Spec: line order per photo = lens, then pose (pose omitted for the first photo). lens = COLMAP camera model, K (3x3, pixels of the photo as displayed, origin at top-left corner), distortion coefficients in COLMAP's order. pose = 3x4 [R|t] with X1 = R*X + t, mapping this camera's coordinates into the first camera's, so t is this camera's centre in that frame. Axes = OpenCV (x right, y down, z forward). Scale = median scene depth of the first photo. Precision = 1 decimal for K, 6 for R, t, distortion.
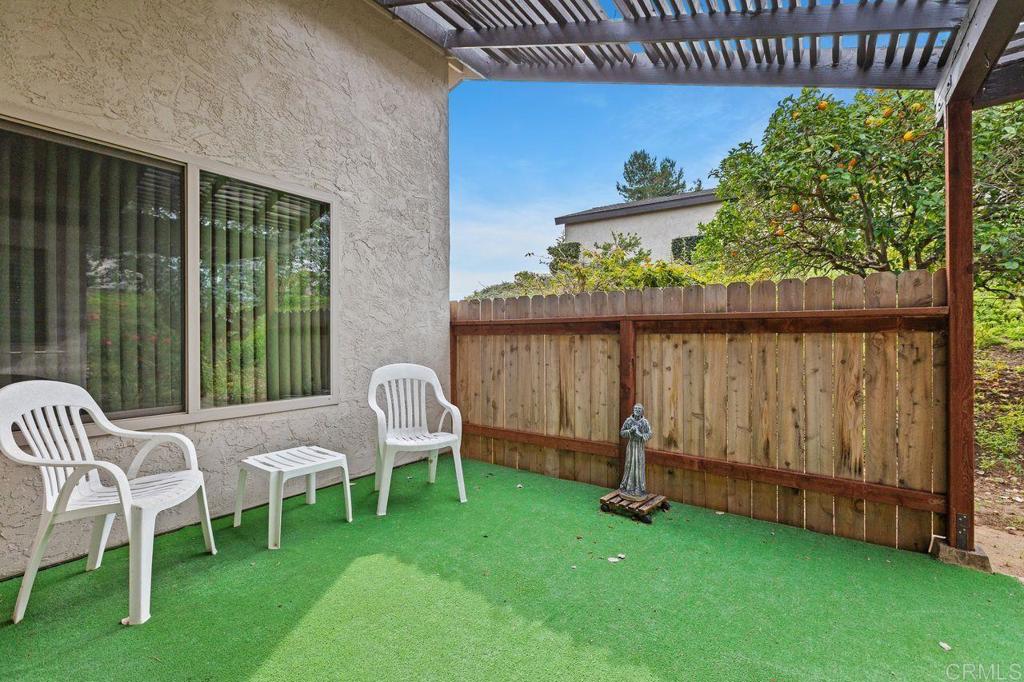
lens RADIAL K [[453.6, 0, 511.2], [0, 453.6, 341.2], [0, 0, 1]] dist [0.000551, -0.000873]
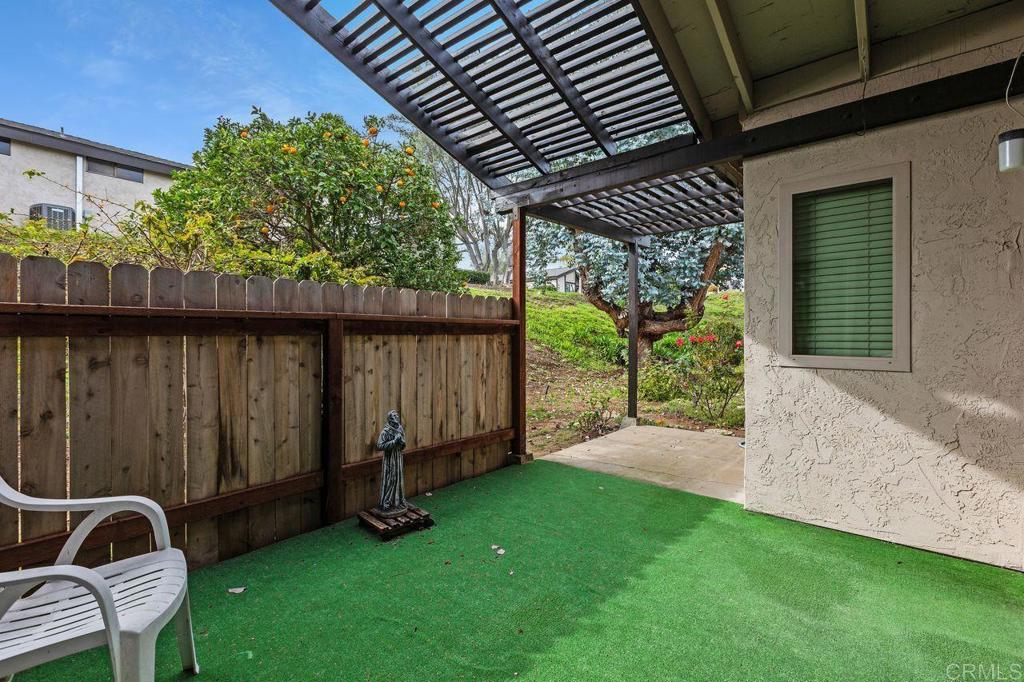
lens RADIAL K [[453.6, 0, 513.5], [0, 453.6, 338.9], [0, 0, 1]] dist [0.000551, -0.000873]
pose [[0.085198, -0.012260, 0.996289, -0.564758], [0.006171, 0.999912, 0.011776, -0.017149], [-0.996345, 0.005144, 0.085266, 0.610451]]
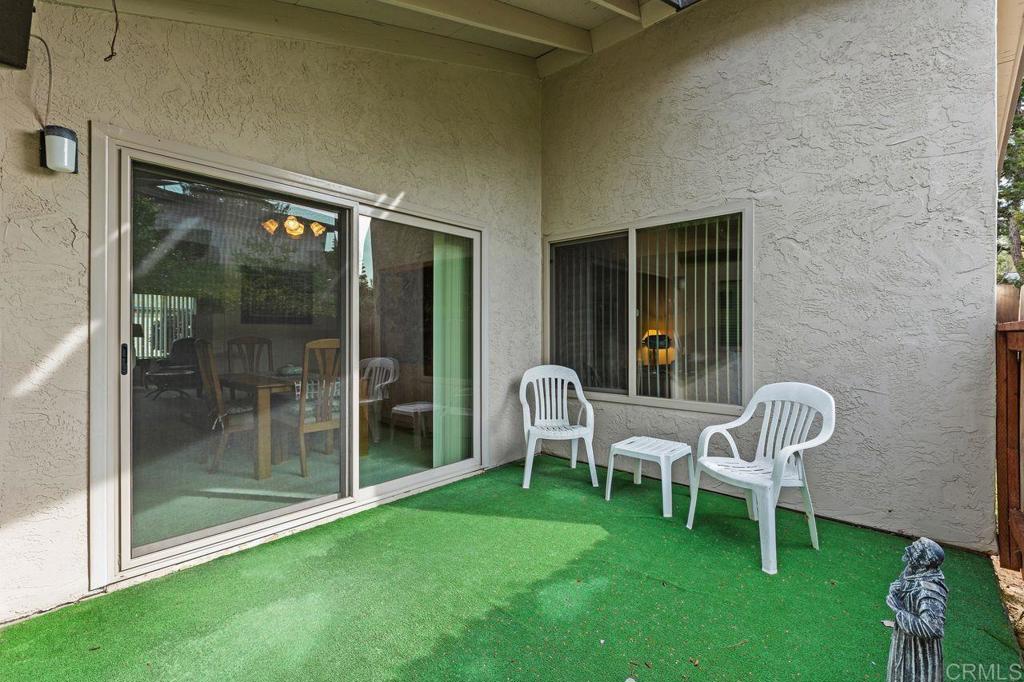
lens RADIAL K [[453.6, 0, 511.0], [0, 453.6, 338.2], [0, 0, 1]] dist [0.000551, -0.000873]
pose [[-0.099060, 0.008288, -0.995047, 0.646689], [-0.011757, 0.999886, 0.009499, -0.033142], [0.995012, 0.012640, -0.098952, 0.614437]]
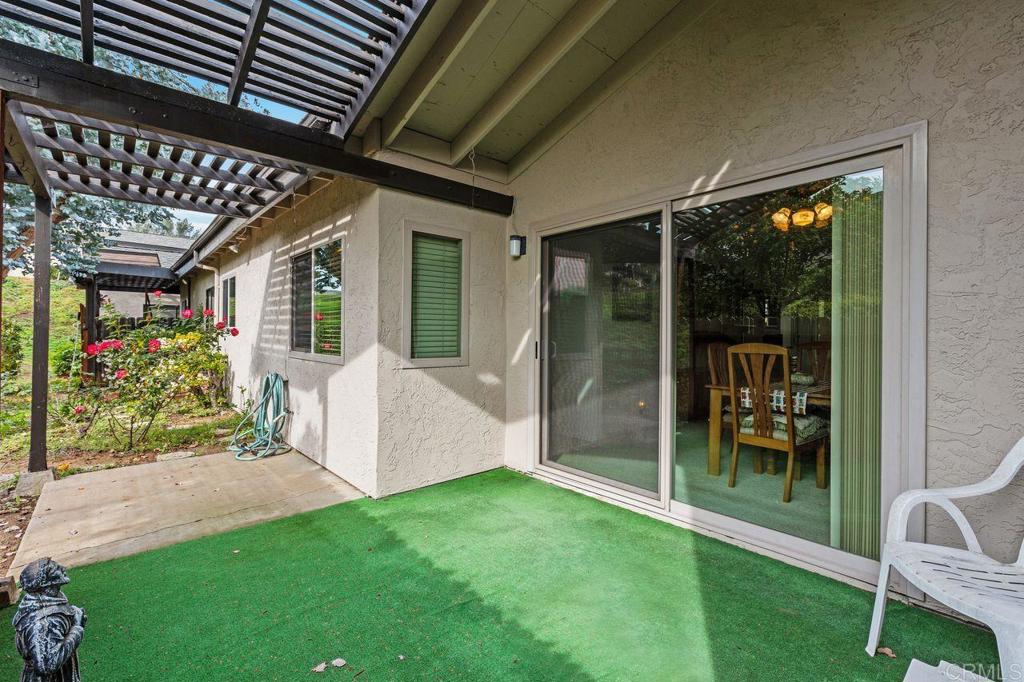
lens RADIAL K [[453.6, 0, 516.3], [0, 453.6, 336.6], [0, 0, 1]] dist [0.000551, -0.000873]
pose [[-0.976980, -0.008447, 0.213166, -0.139953], [-0.006289, 0.999922, 0.010800, -0.037820], [-0.213240, 0.009211, -0.976956, 1.149007]]
